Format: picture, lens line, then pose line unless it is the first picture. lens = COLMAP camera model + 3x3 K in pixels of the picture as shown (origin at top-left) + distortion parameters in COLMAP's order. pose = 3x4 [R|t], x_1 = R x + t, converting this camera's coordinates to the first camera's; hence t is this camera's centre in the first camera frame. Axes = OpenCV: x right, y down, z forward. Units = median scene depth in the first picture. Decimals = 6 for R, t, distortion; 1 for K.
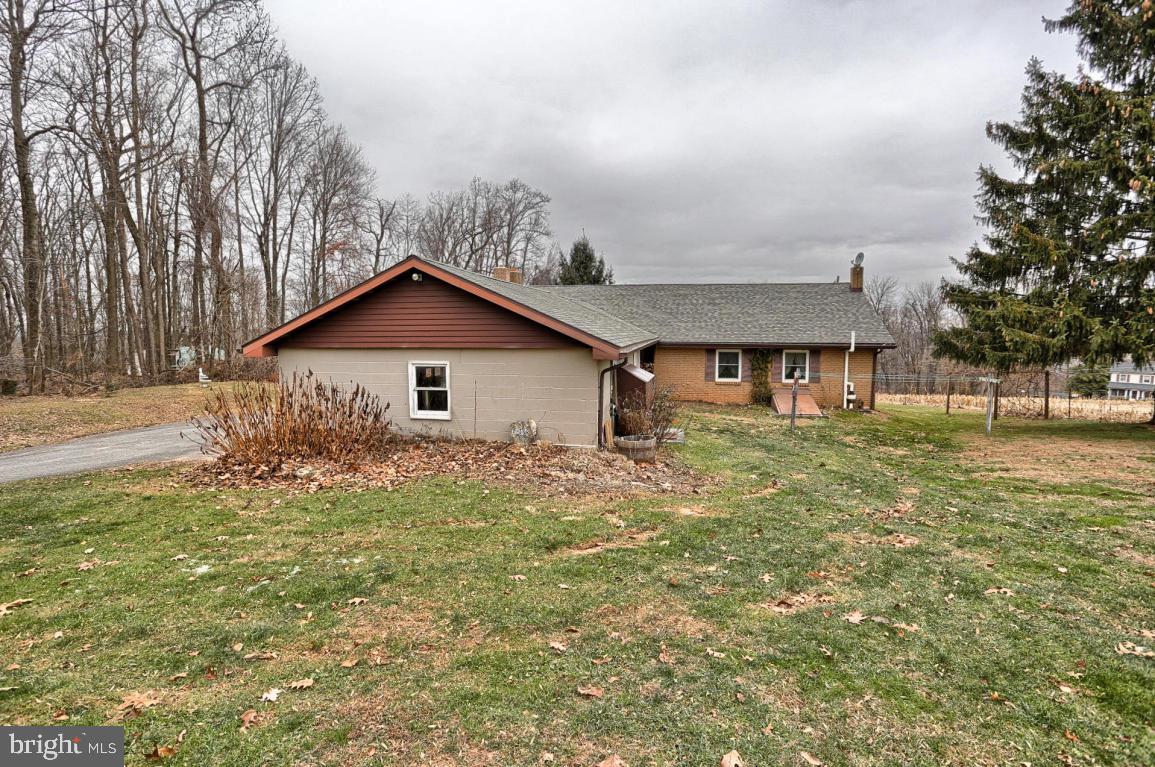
lens RADIAL K [[564.2, 0, 578.8], [0, 564.2, 382.8], [0, 0, 1]] dist [-0.067645, 0.022025]
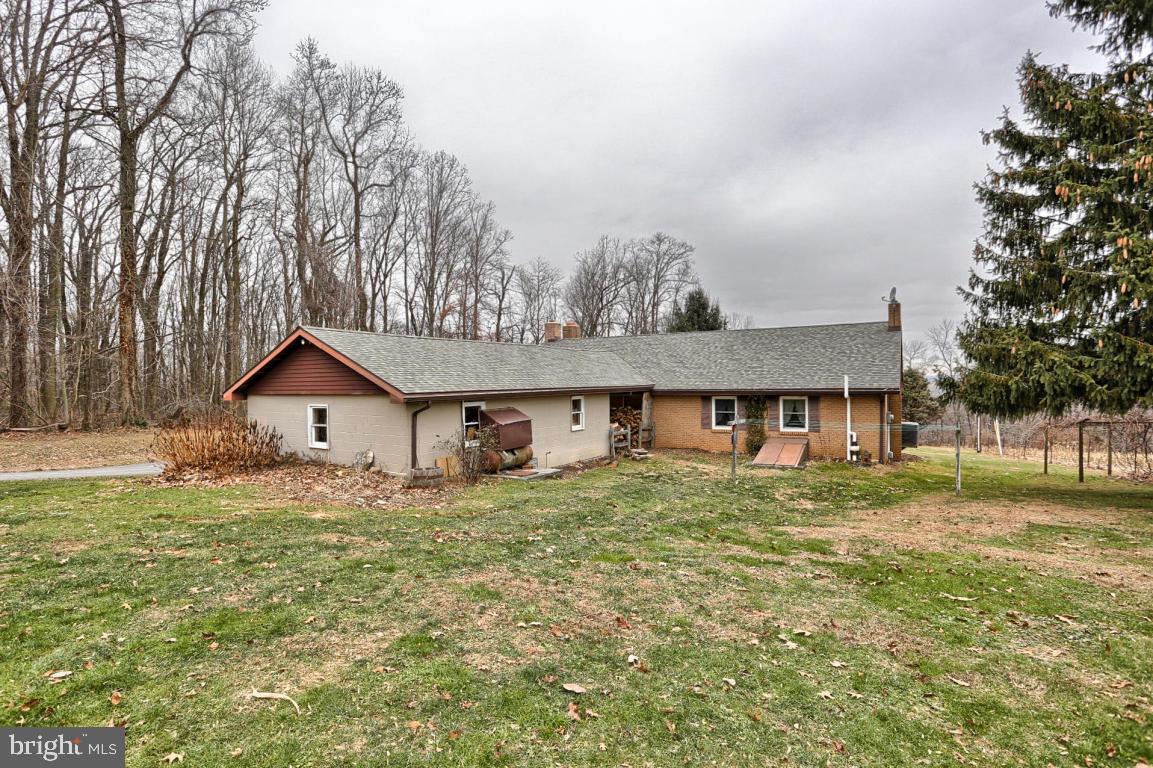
lens RADIAL K [[563.2, 0, 550.2], [0, 563.2, 384.3], [0, 0, 1]] dist [-0.067645, 0.022025]
pose [[0.933610, -0.009618, -0.358161, 0.334306], [-0.020723, 0.996517, -0.080777, 0.004571], [0.357690, 0.082836, 0.930159, -0.013722]]
